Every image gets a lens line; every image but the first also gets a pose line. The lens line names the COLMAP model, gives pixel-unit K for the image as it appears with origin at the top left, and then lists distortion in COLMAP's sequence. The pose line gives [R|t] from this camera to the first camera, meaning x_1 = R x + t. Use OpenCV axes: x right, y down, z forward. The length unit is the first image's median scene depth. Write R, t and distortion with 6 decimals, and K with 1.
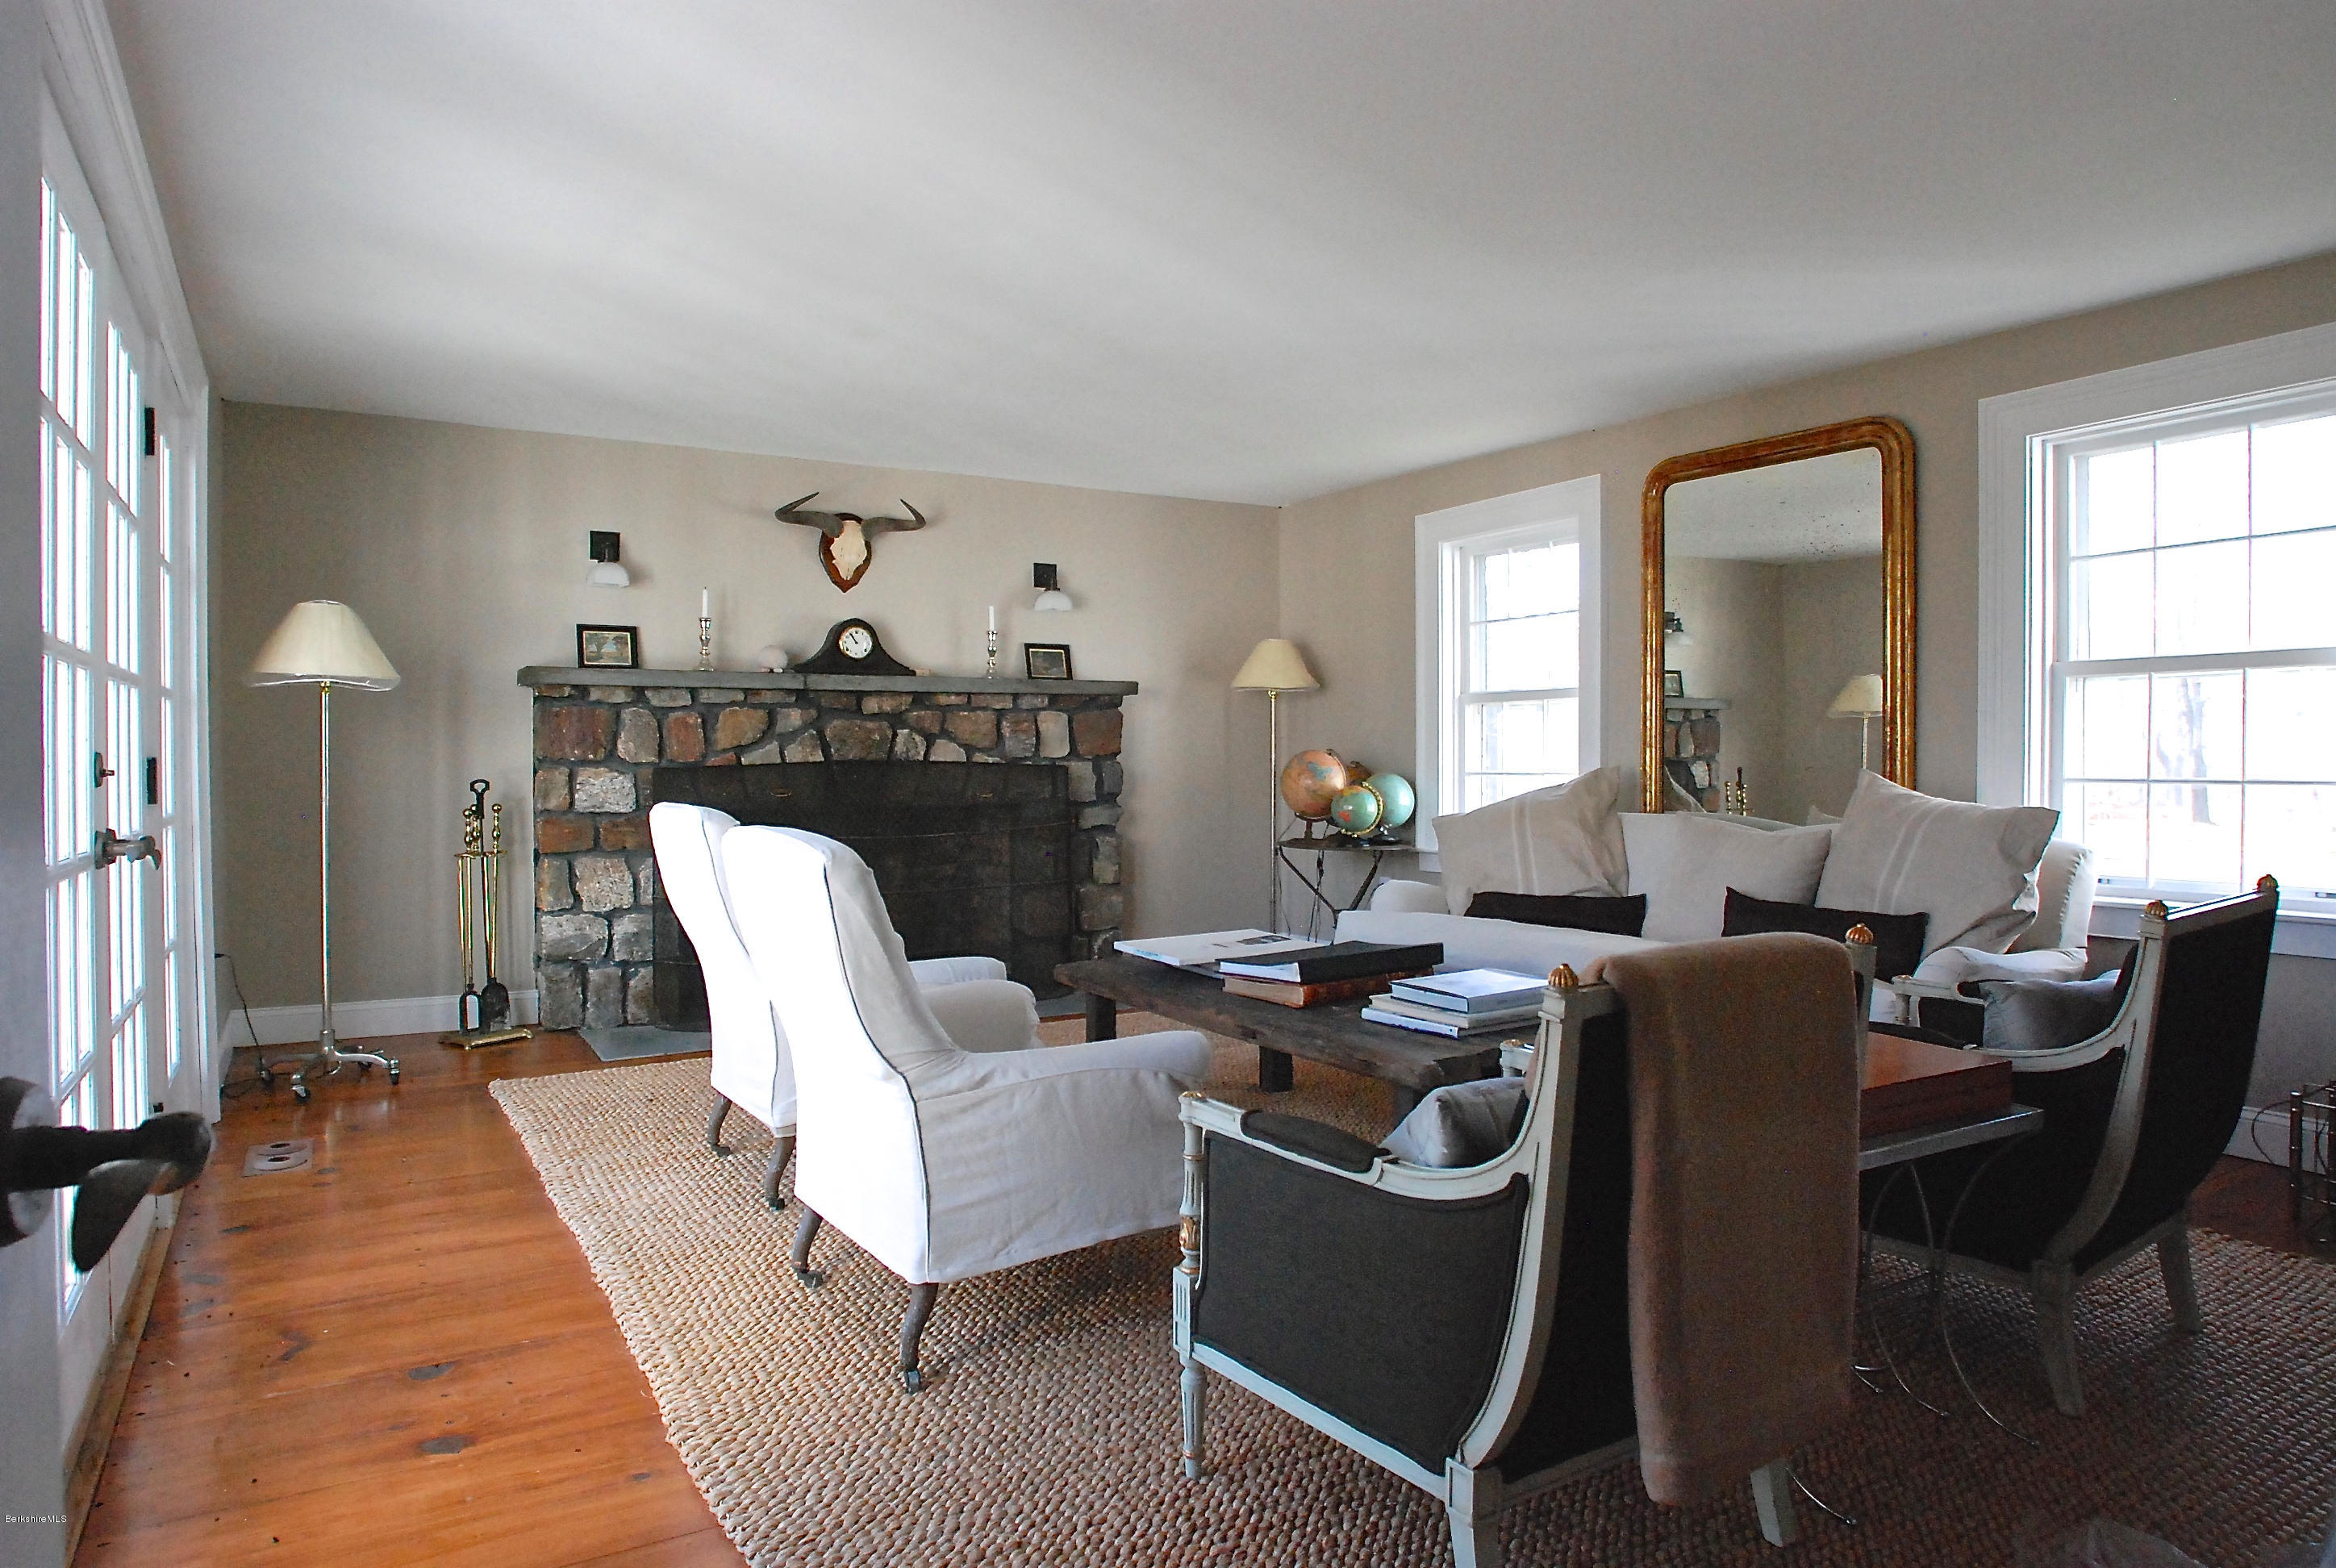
lens RADIAL K [[1424.9, 0, 1173.2], [0, 1424.9, 779.8], [0, 0, 1]] dist [-0.043234, 0.006440]
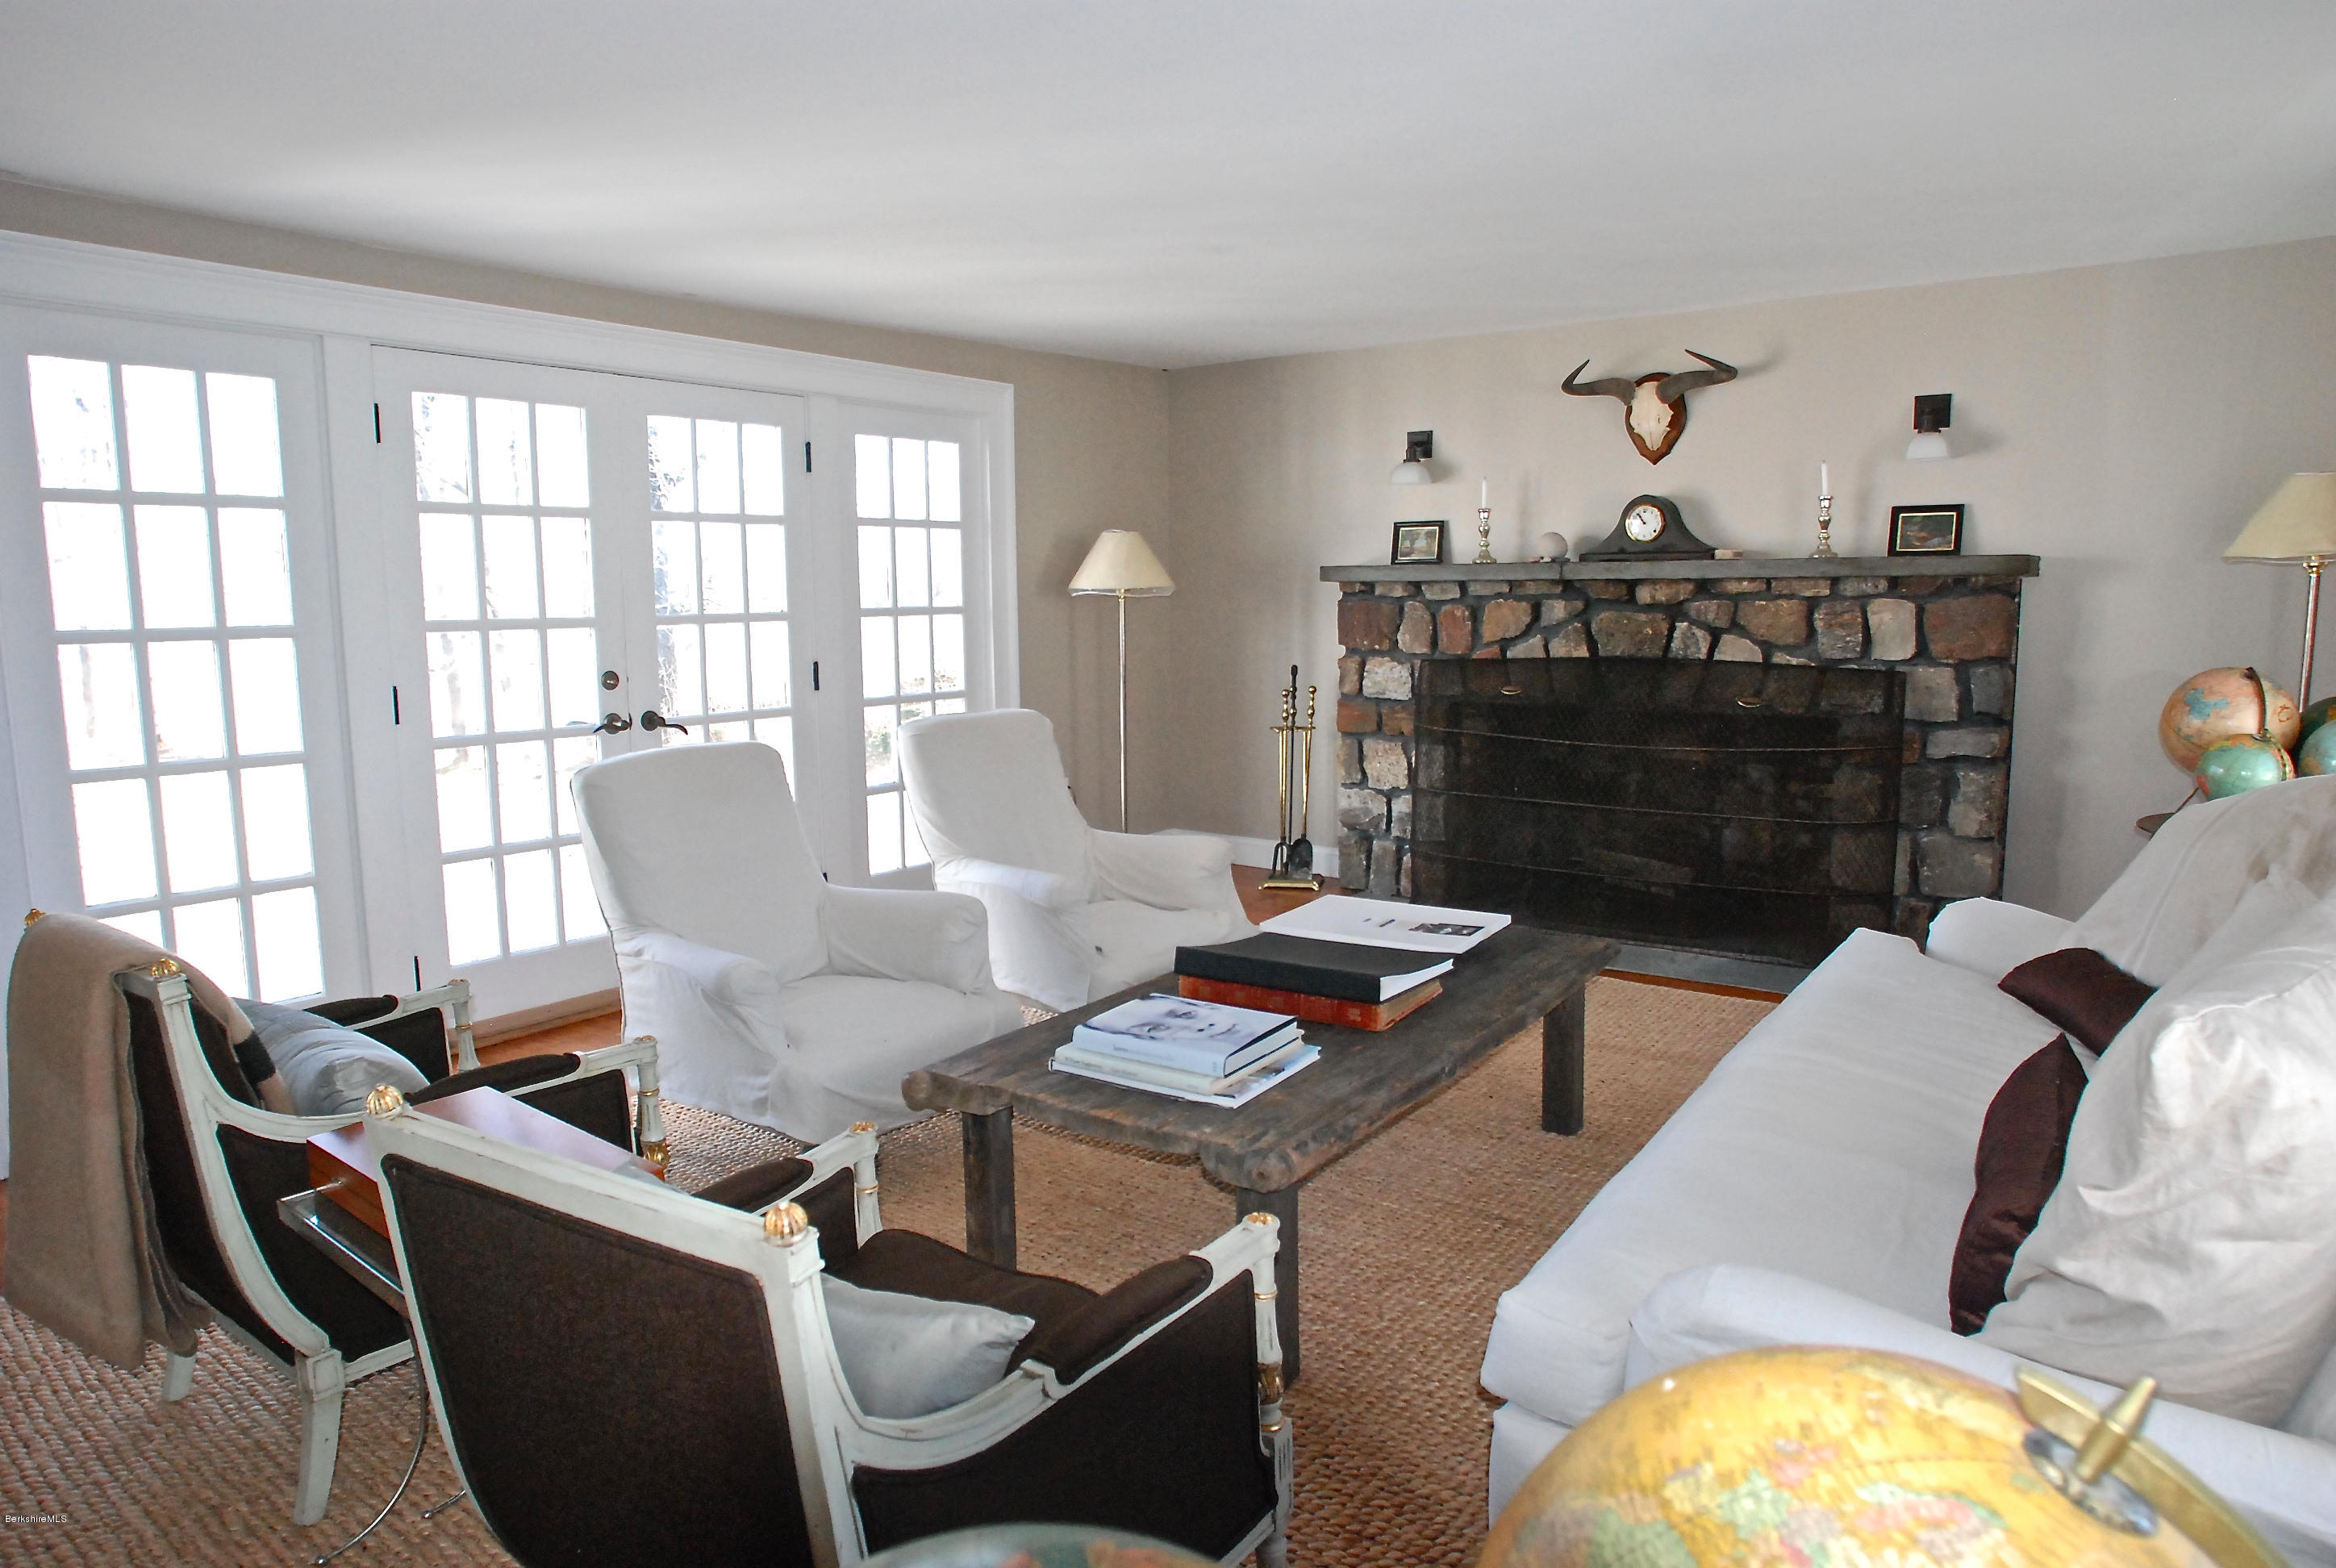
lens RADIAL K [[1424.9, 0, 1157.6], [0, 1424.9, 767.6], [0, 0, 1]] dist [-0.043234, 0.006440]
pose [[0.399231, 0.112447, -0.909929, 0.480008], [-0.006606, 0.992778, 0.119787, -0.049570], [0.916827, -0.041812, 0.397090, 0.369662]]
